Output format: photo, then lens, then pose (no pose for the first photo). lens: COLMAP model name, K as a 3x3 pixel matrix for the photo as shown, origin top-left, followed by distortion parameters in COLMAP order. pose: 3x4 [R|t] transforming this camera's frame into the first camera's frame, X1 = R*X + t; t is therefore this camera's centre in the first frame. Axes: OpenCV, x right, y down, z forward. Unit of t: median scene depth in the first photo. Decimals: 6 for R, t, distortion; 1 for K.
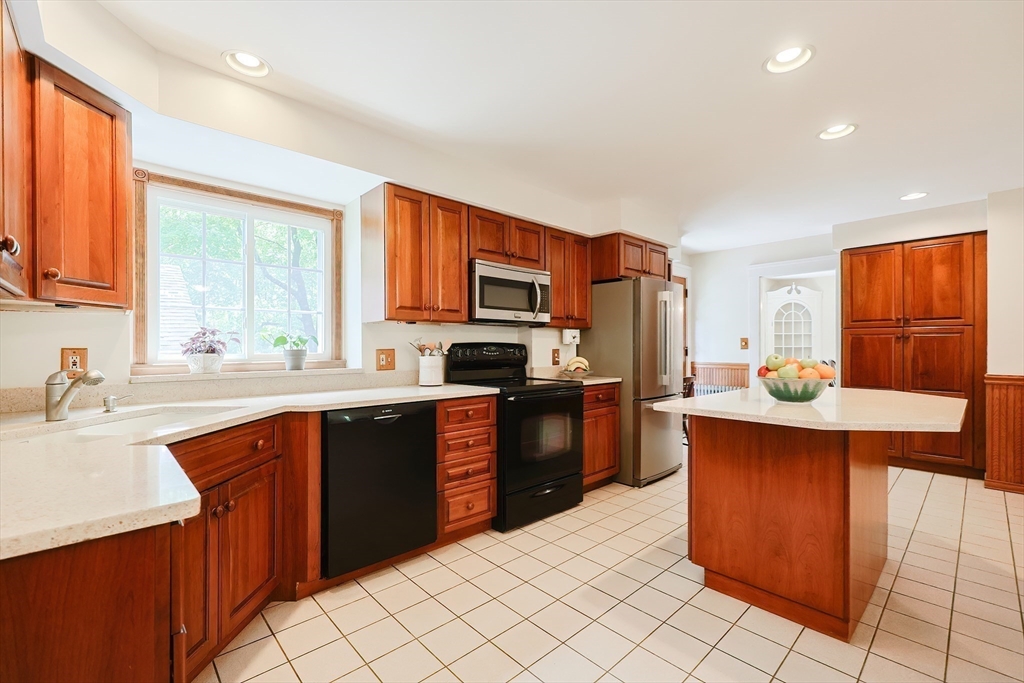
lens RADIAL K [[437.7, 0, 507.8], [0, 437.7, 349.3], [0, 0, 1]] dist [0.000294, 0.000092]
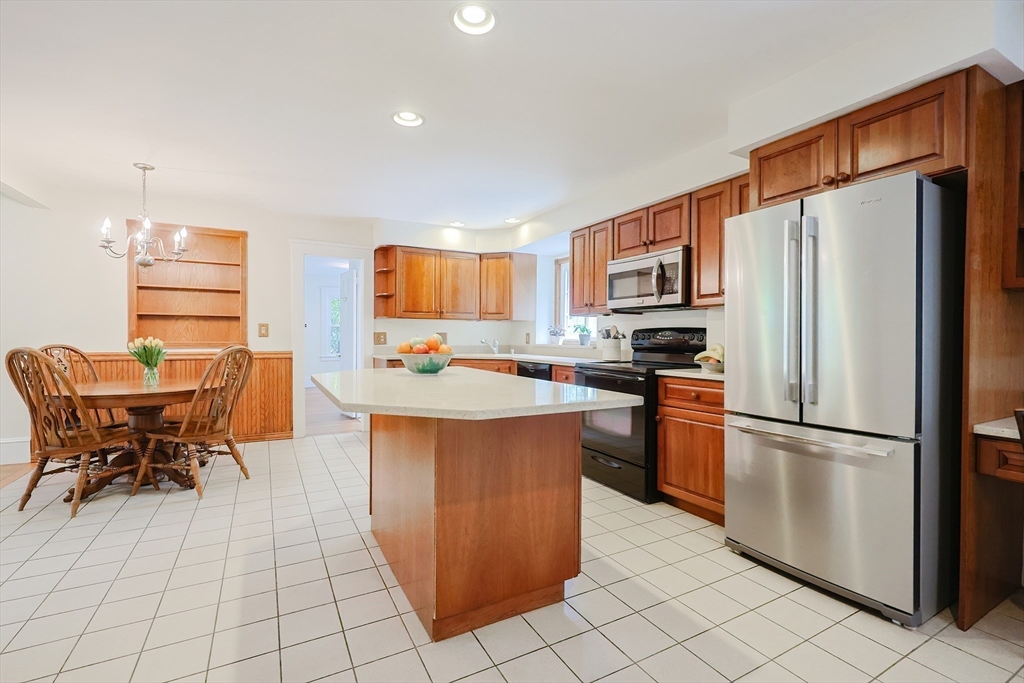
lens RADIAL K [[440.4, 0, 506.3], [0, 440.4, 342.5], [0, 0, 1]] dist [-0.001146, 0.000012]
pose [[-0.233720, 0.014698, -0.972193, 1.222444], [-0.007448, 0.999829, 0.016907, 0.005877], [0.972275, 0.011192, -0.233571, 1.012605]]
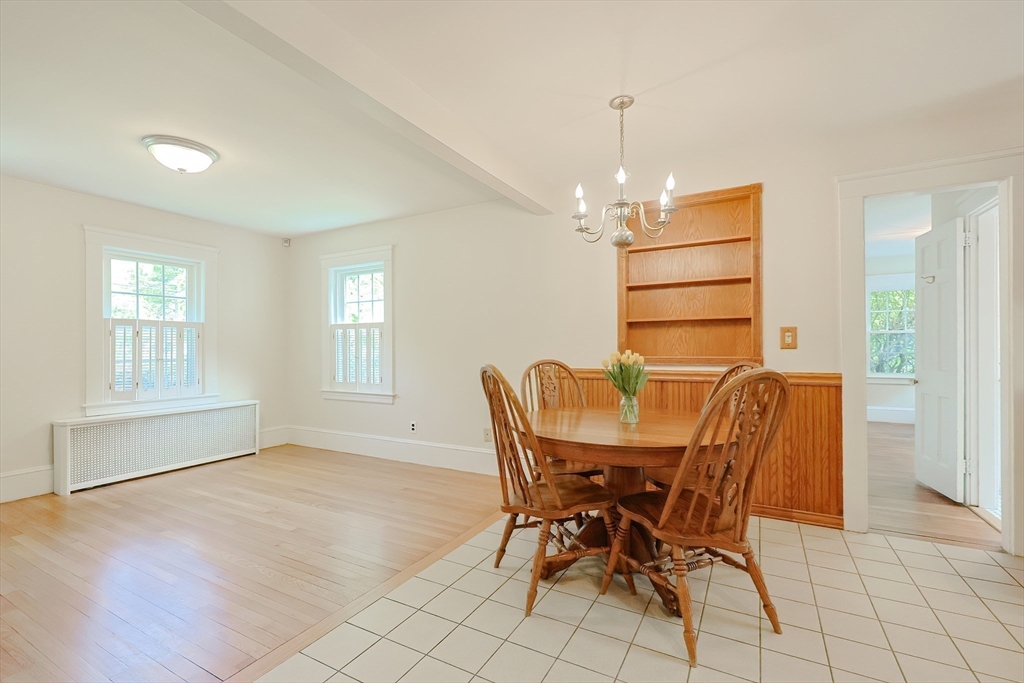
lens RADIAL K [[455.9, 0, 512.2], [0, 455.9, 347.9], [0, 0, 1]] dist [-0.003669, -0.000048]
pose [[-0.944907, 0.006966, -0.327265, 0.796392], [0.007013, 0.999975, 0.001036, 0.011365], [0.327264, -0.001317, -0.944932, 0.549882]]
